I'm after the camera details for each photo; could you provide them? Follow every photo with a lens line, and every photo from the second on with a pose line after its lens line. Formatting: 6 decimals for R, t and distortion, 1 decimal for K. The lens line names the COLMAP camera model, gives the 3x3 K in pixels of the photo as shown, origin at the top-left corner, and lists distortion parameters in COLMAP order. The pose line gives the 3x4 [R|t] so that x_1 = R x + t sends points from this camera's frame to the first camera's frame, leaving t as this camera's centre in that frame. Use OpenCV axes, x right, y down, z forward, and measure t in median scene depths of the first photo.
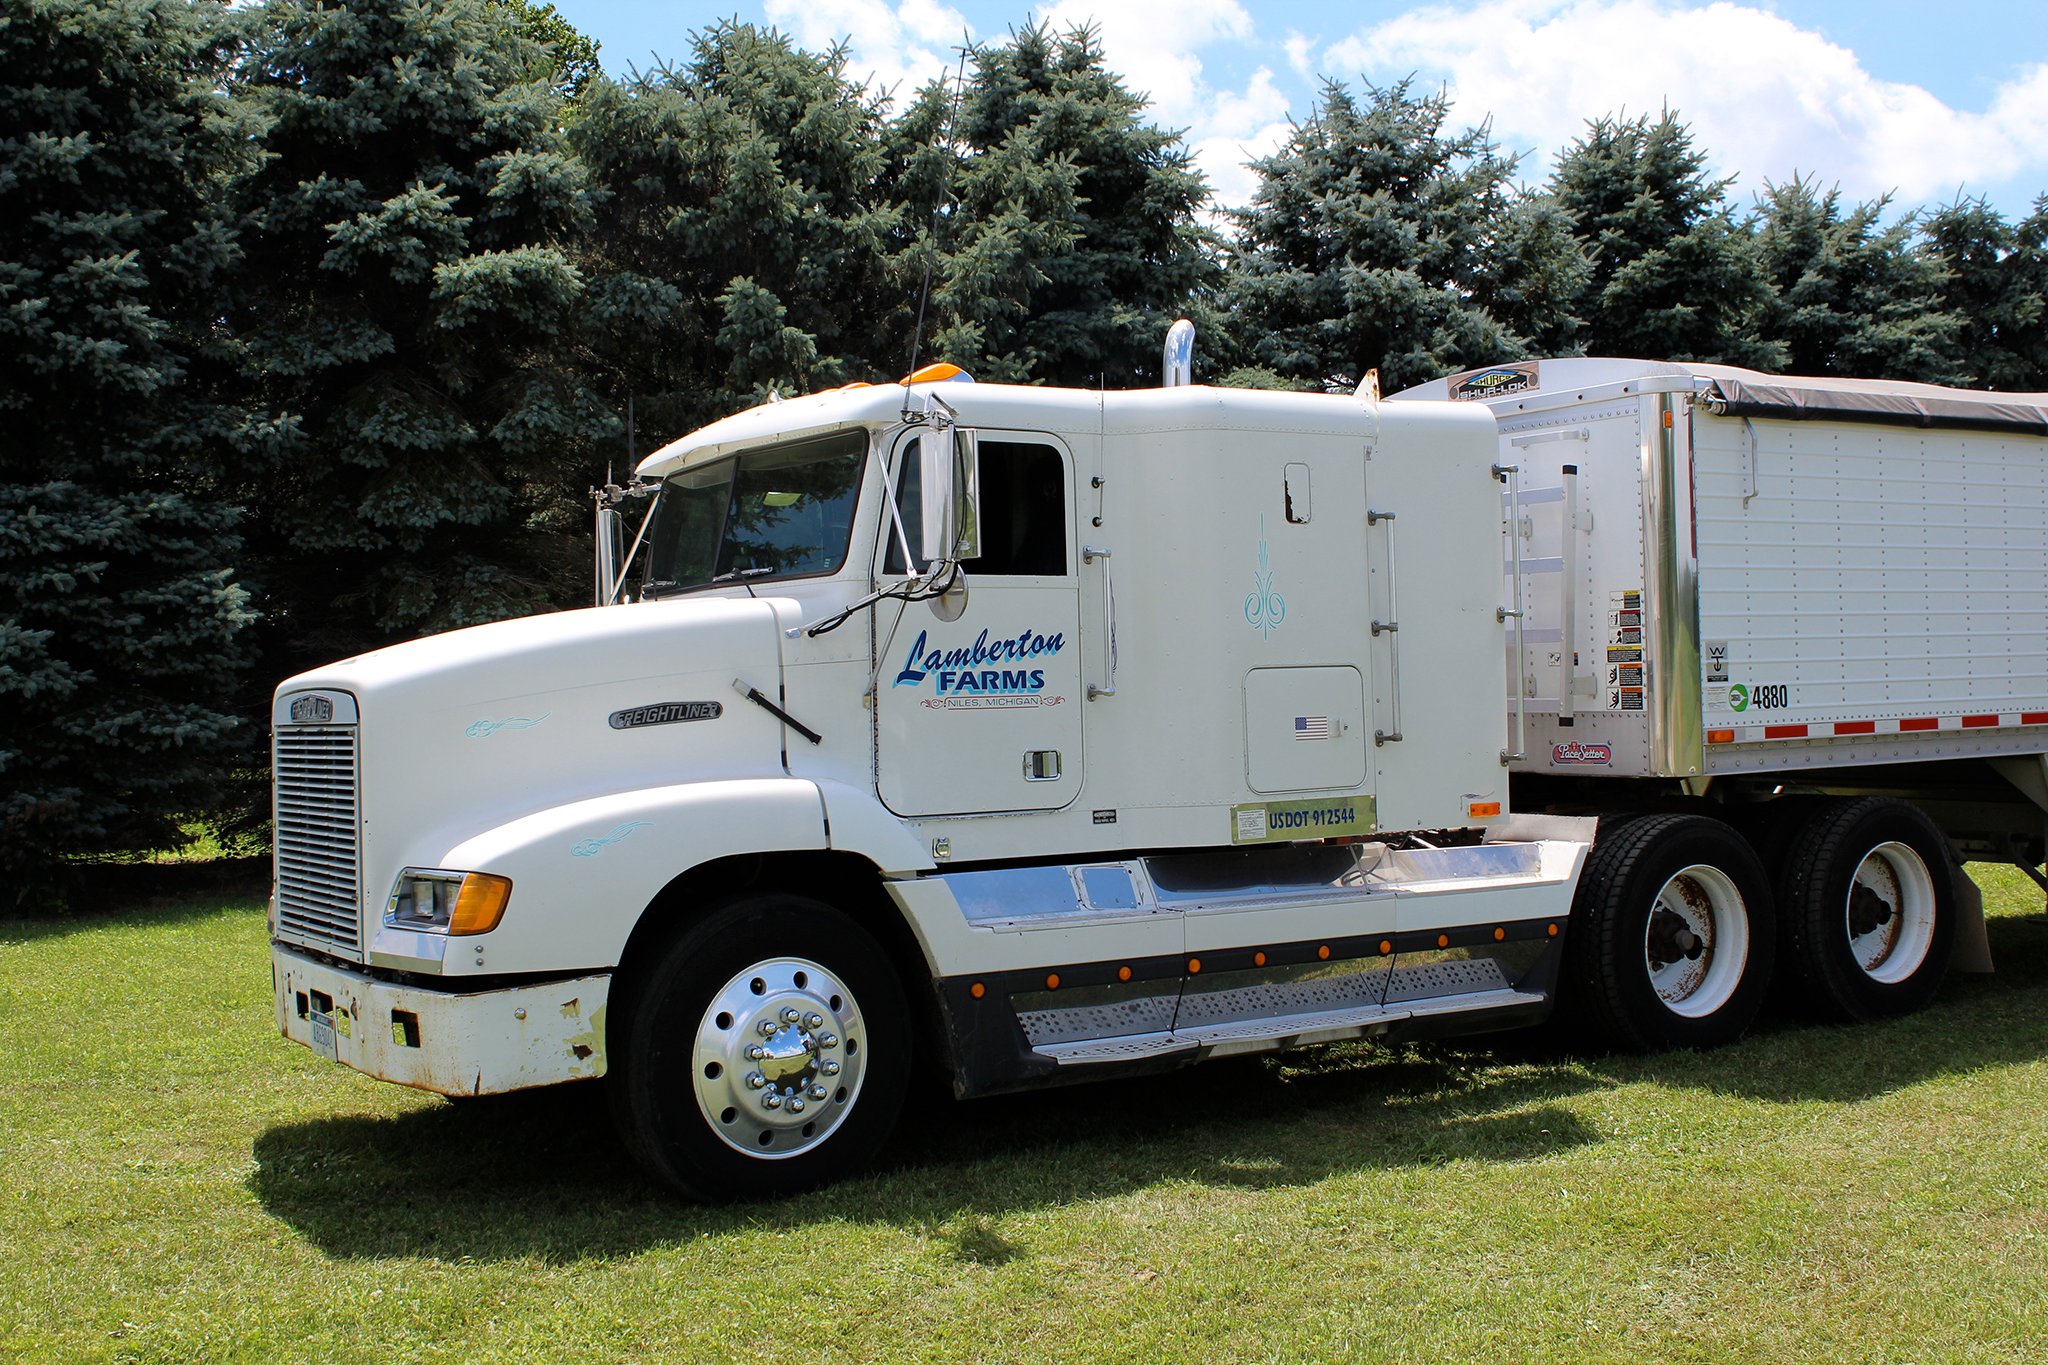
lens RADIAL K [[2230.1, 0, 1032.6], [0, 2230.1, 654.6], [0, 0, 1]] dist [-0.135185, 0.174341]
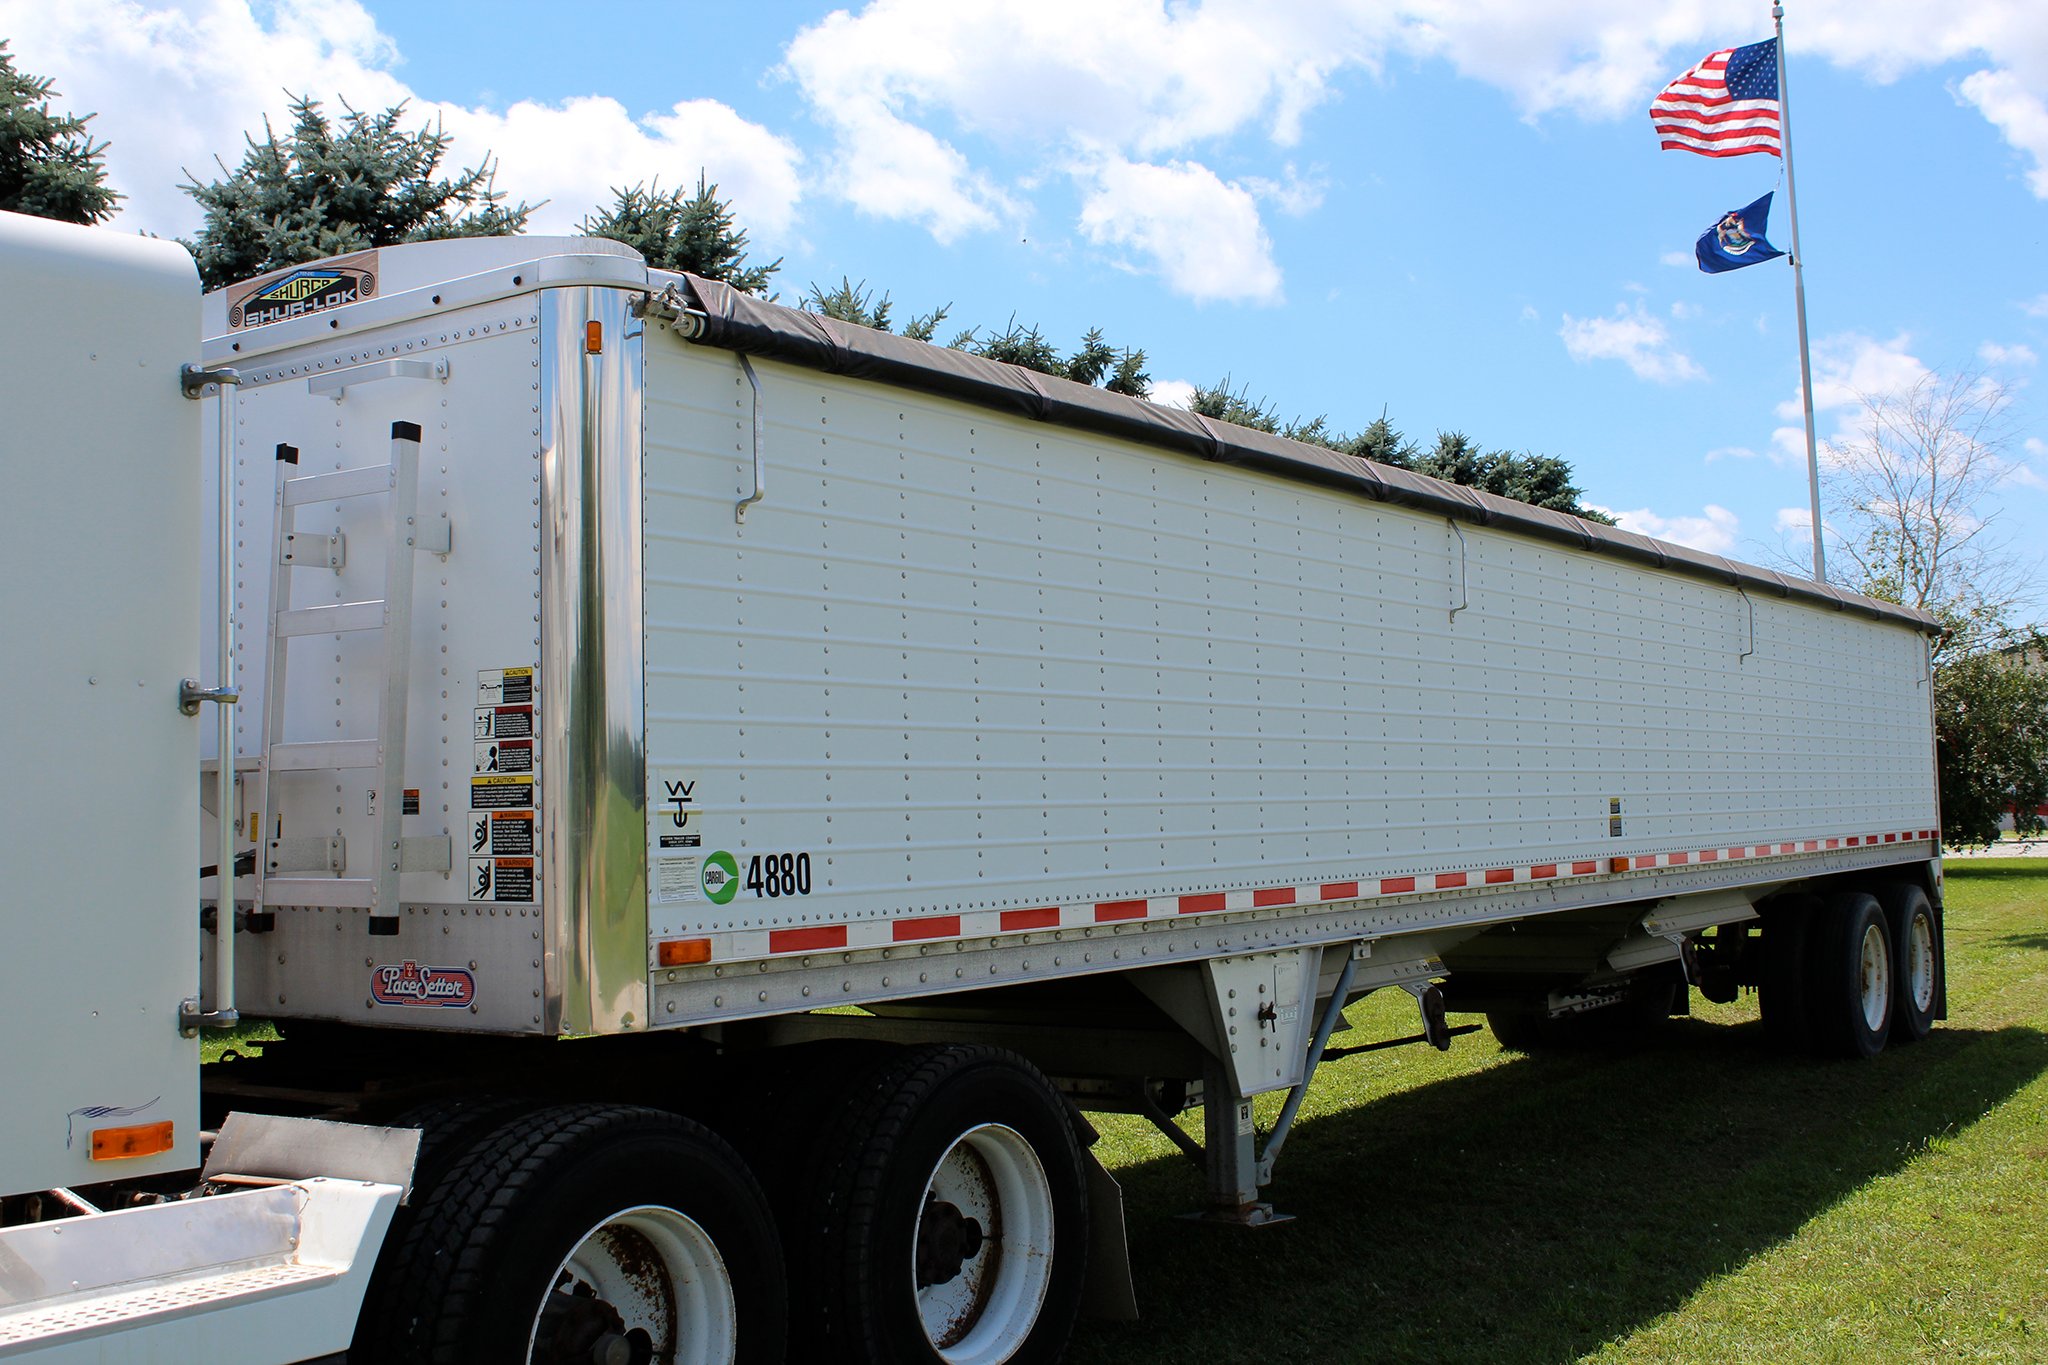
lens RADIAL K [[2230.1, 0, 1032.6], [0, 2230.1, 654.6], [0, 0, 1]] dist [-0.135185, 0.174341]
pose [[0.912504, 0.033726, 0.407675, 0.166638], [-0.004997, 0.997440, -0.071331, 0.003868], [-0.409037, 0.063053, 0.910337, 0.472073]]
